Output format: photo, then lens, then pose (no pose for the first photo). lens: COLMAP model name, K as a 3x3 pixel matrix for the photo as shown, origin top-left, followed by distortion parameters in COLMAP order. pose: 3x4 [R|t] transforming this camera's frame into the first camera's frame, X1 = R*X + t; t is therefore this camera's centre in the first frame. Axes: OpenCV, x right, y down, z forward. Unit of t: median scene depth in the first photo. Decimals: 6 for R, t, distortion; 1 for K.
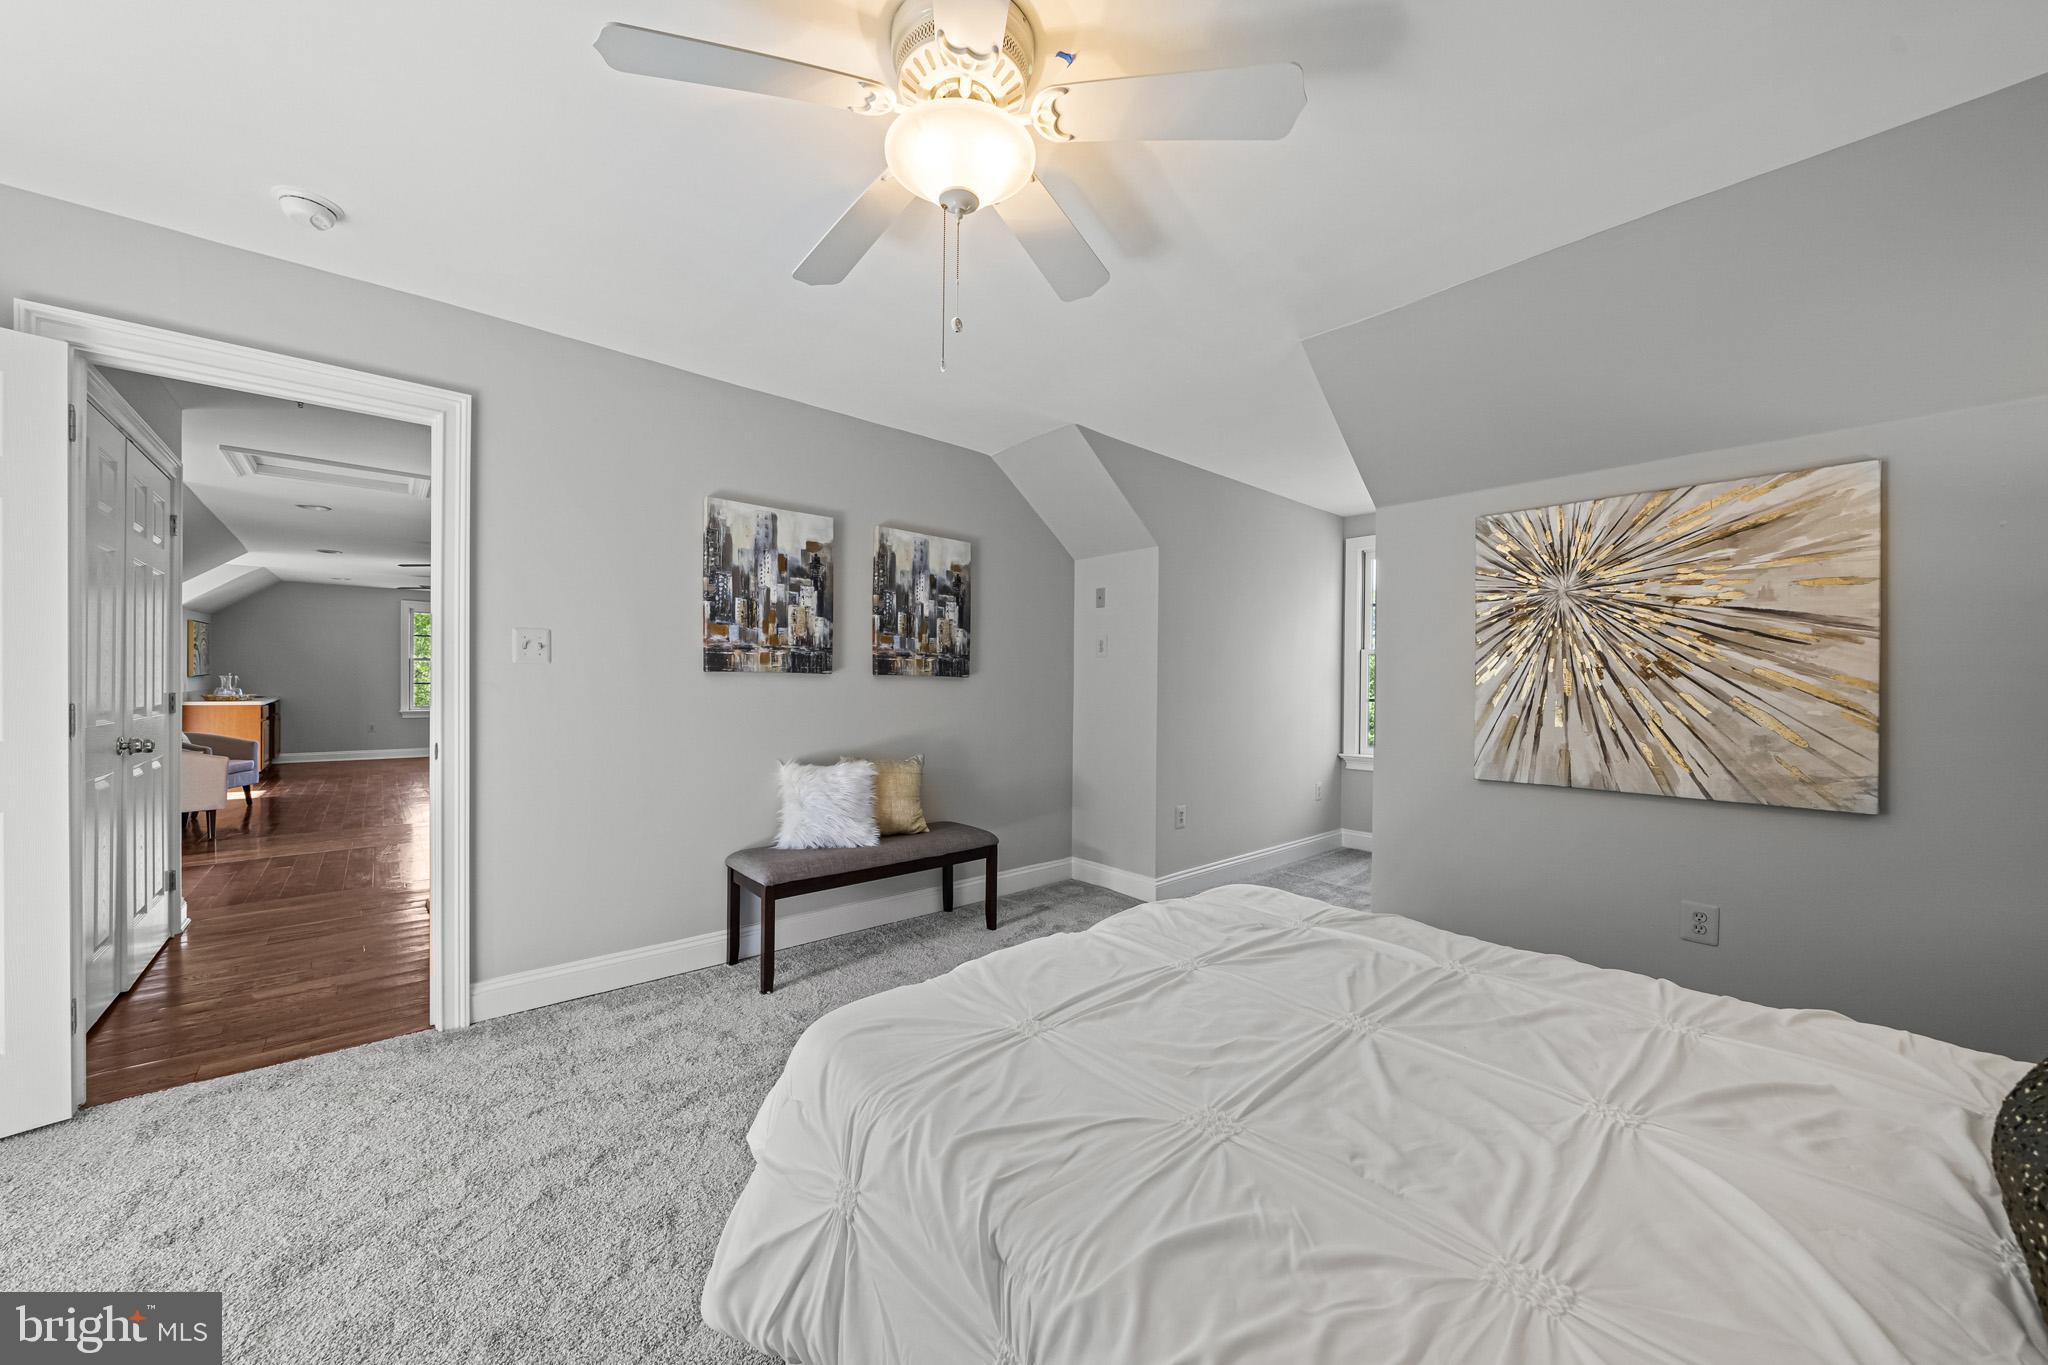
lens RADIAL K [[716.4, 0, 1003.6], [0, 716.4, 689.3], [0, 0, 1]] dist [-0.006951, 0.000033]
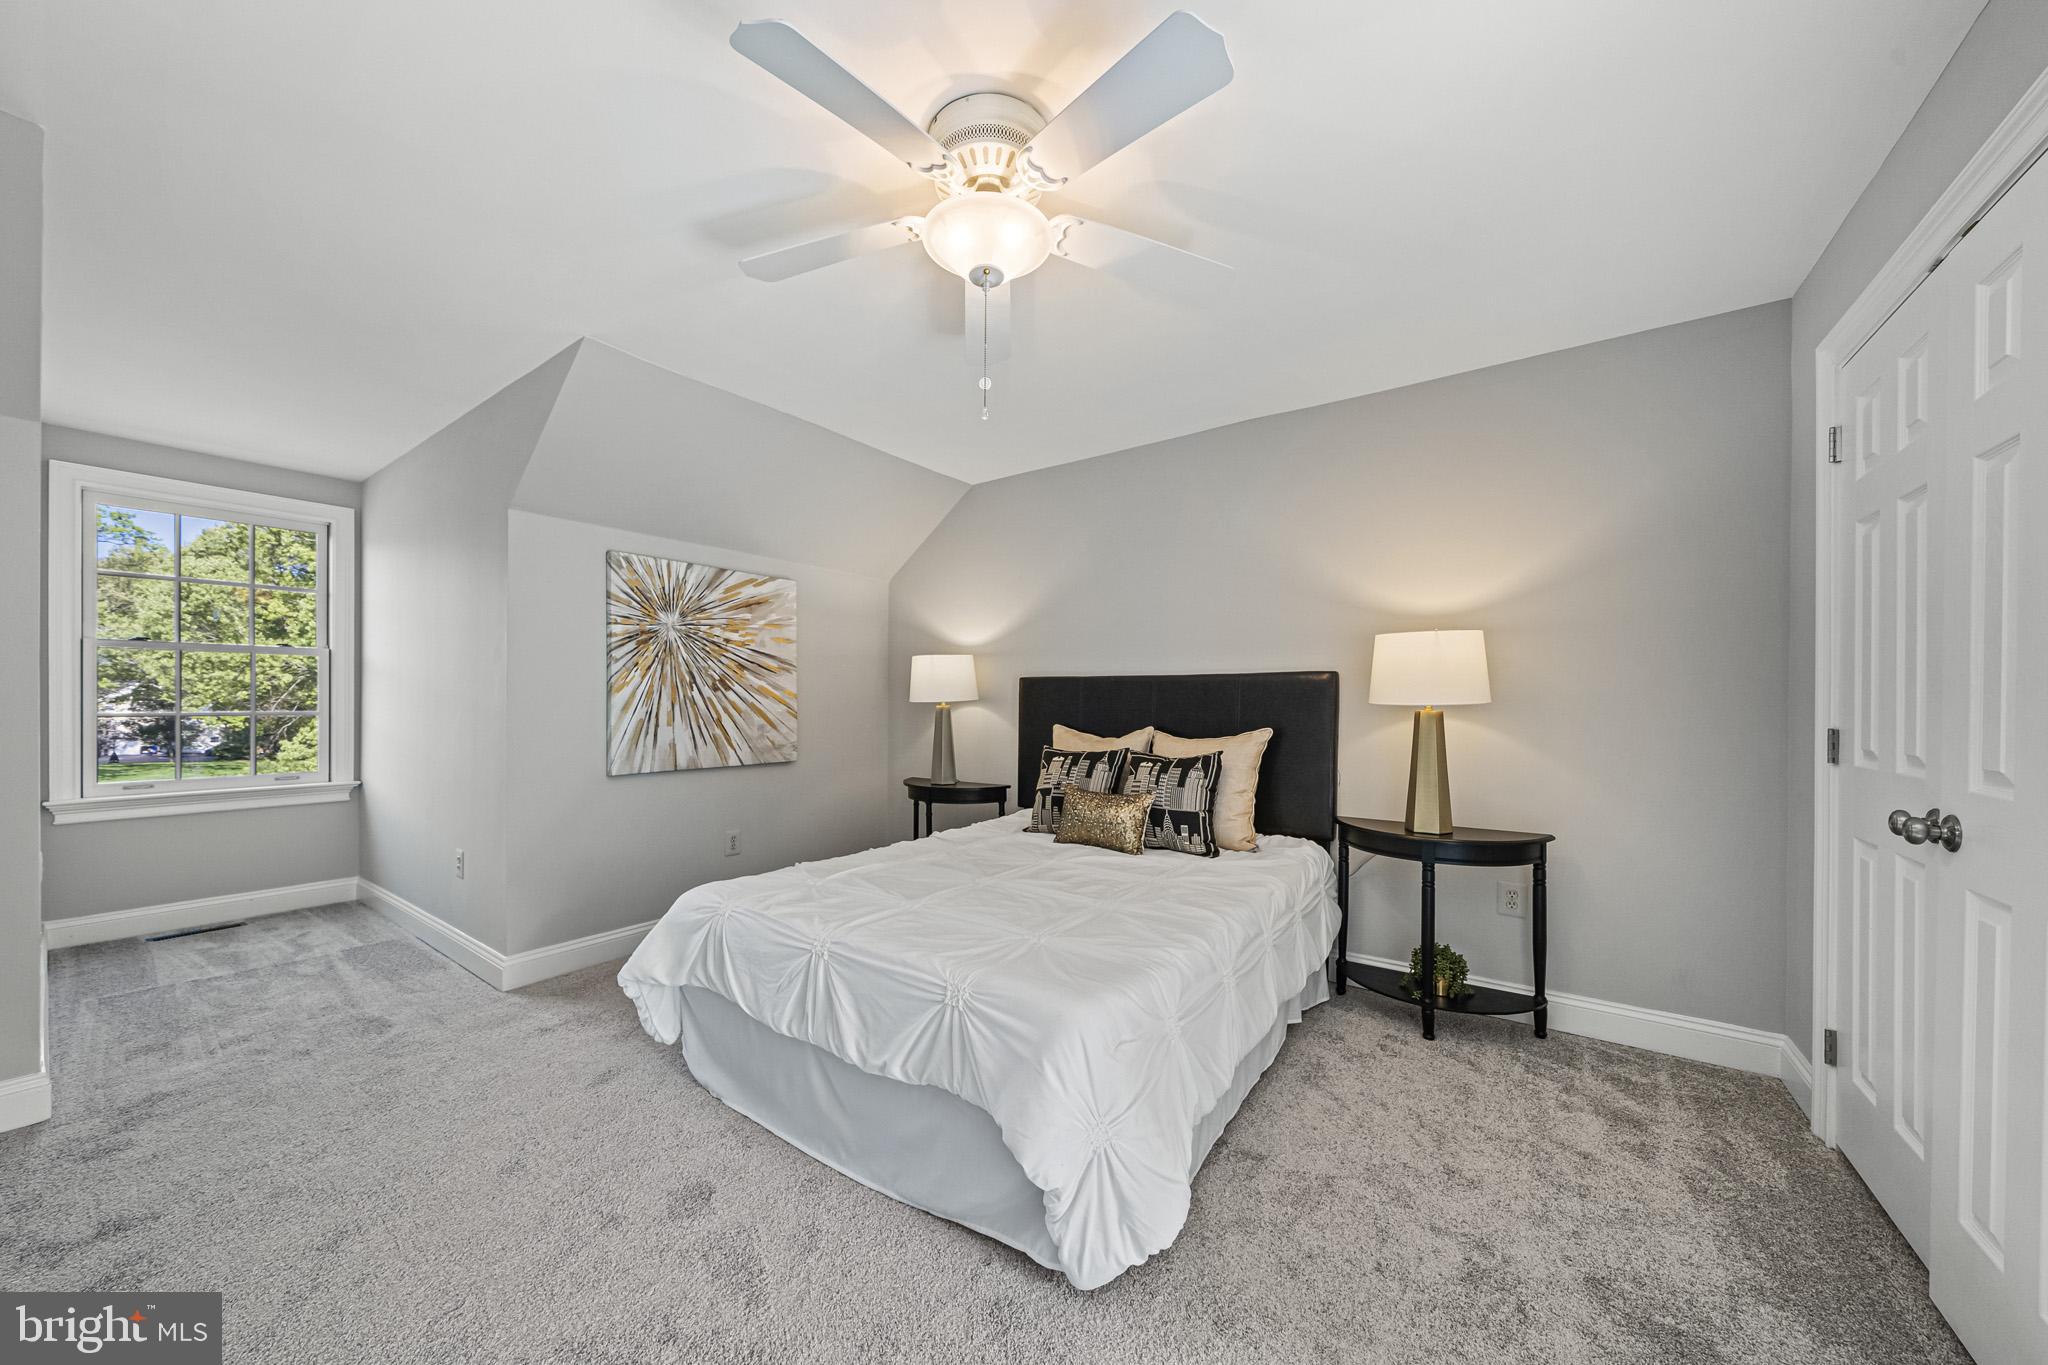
lens RADIAL K [[716.4, 0, 1008.9], [0, 716.4, 697.7], [0, 0, 1]] dist [-0.006951, 0.000033]
pose [[-0.219419, -0.005959, 0.975613, -0.714874], [-0.000106, 0.999981, 0.006084, -0.010121], [-0.975631, 0.001231, -0.219415, 0.724767]]
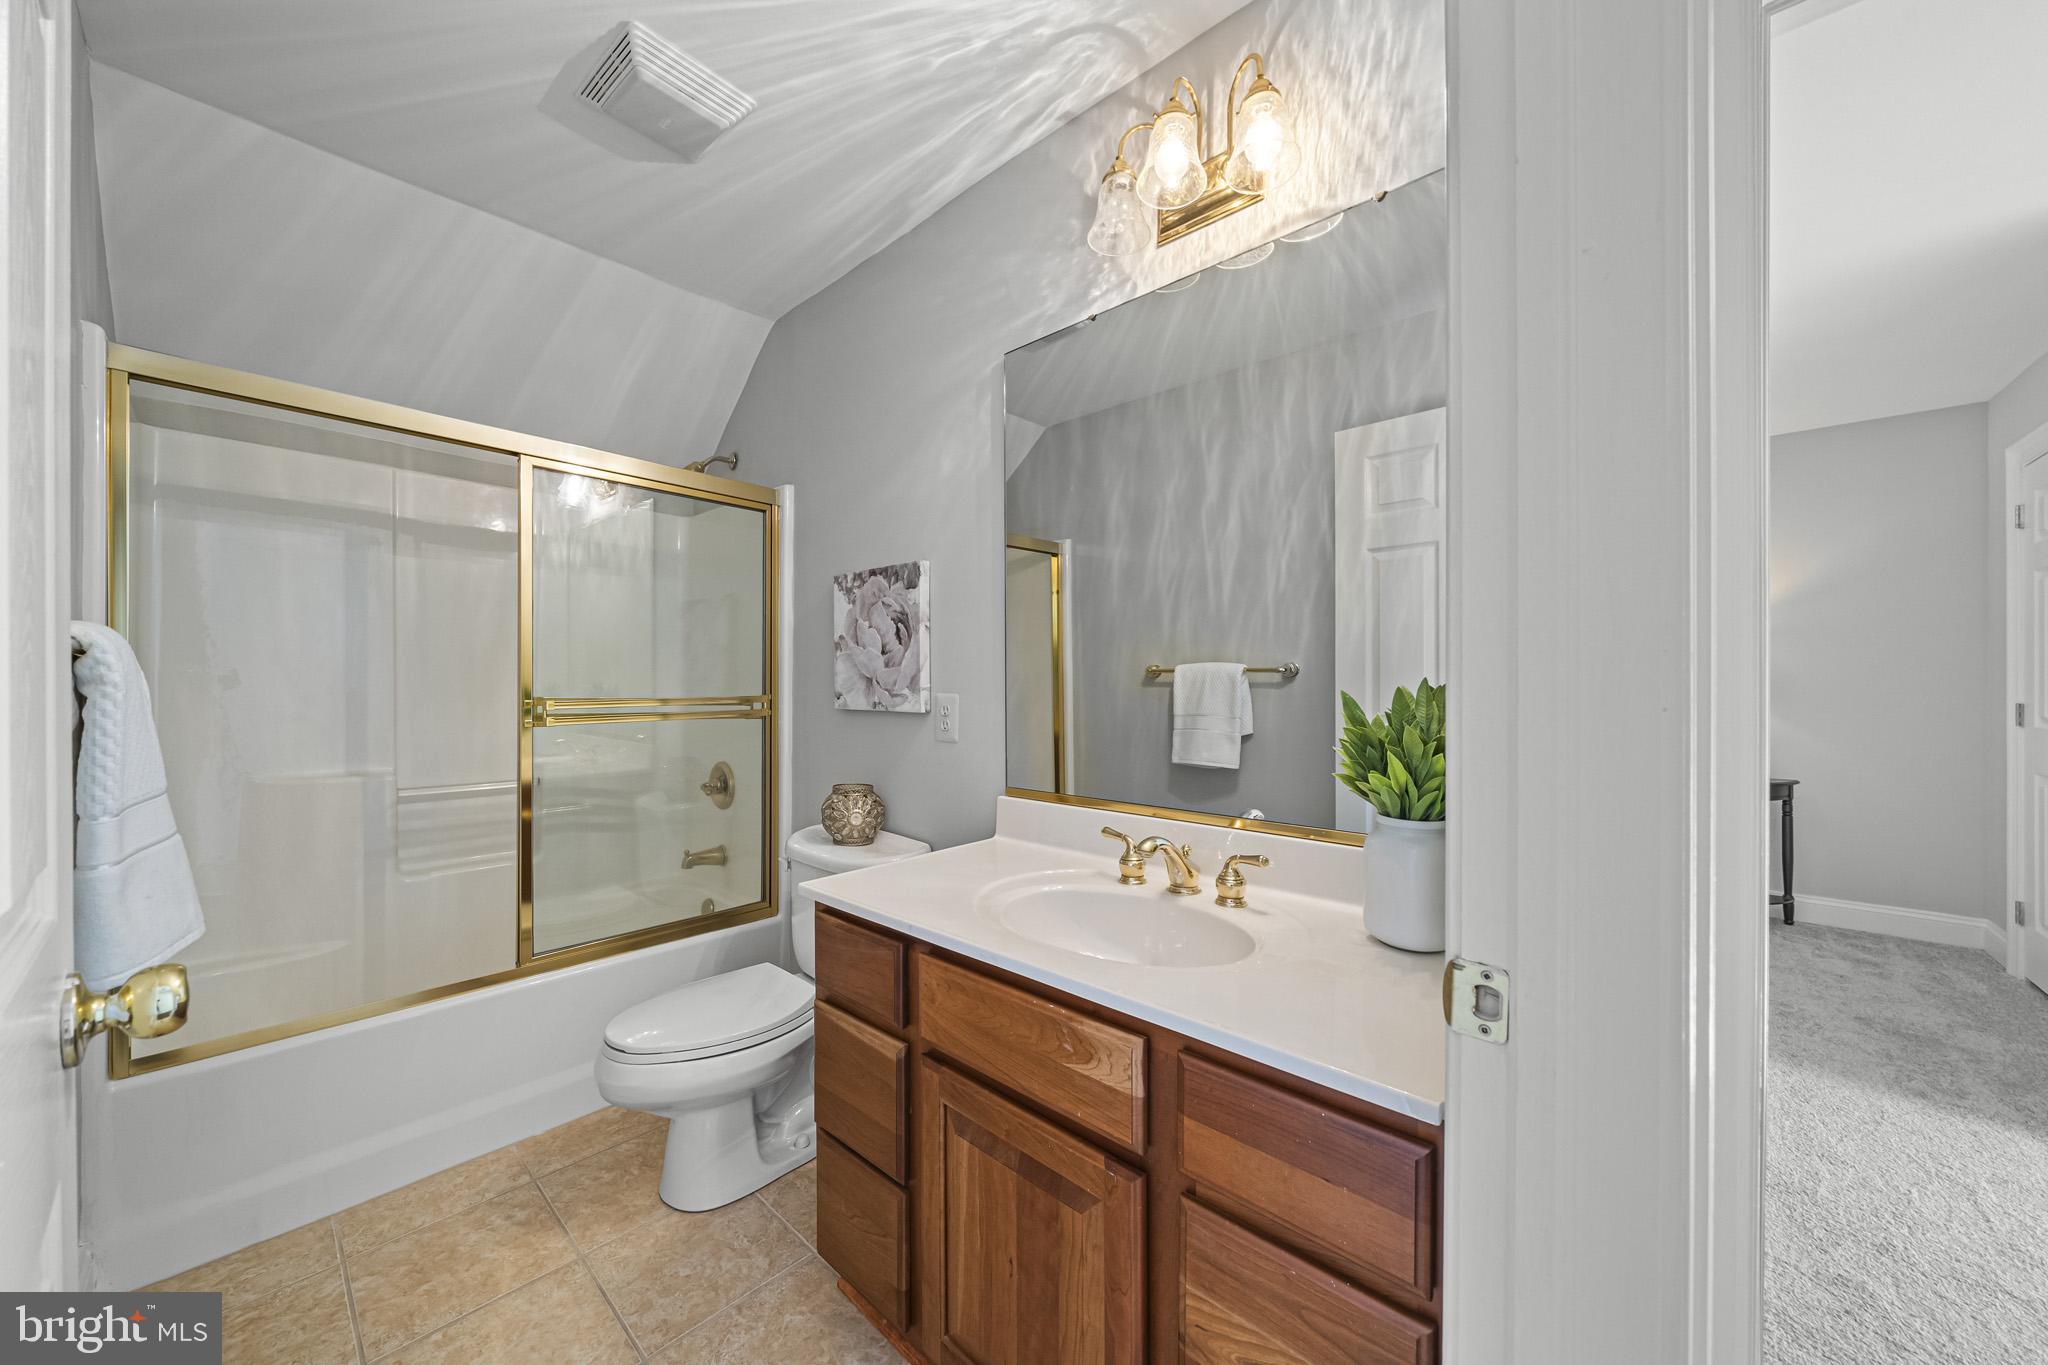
lens RADIAL K [[716.4, 0, 1018.1], [0, 716.4, 676.4], [0, 0, 1]] dist [-0.006951, 0.000033]
pose [[-0.104123, -0.000893, 0.994564, -0.990691], [0.002029, 0.999997, 0.001110, -0.017081], [-0.994562, 0.002134, -0.104121, 1.186429]]
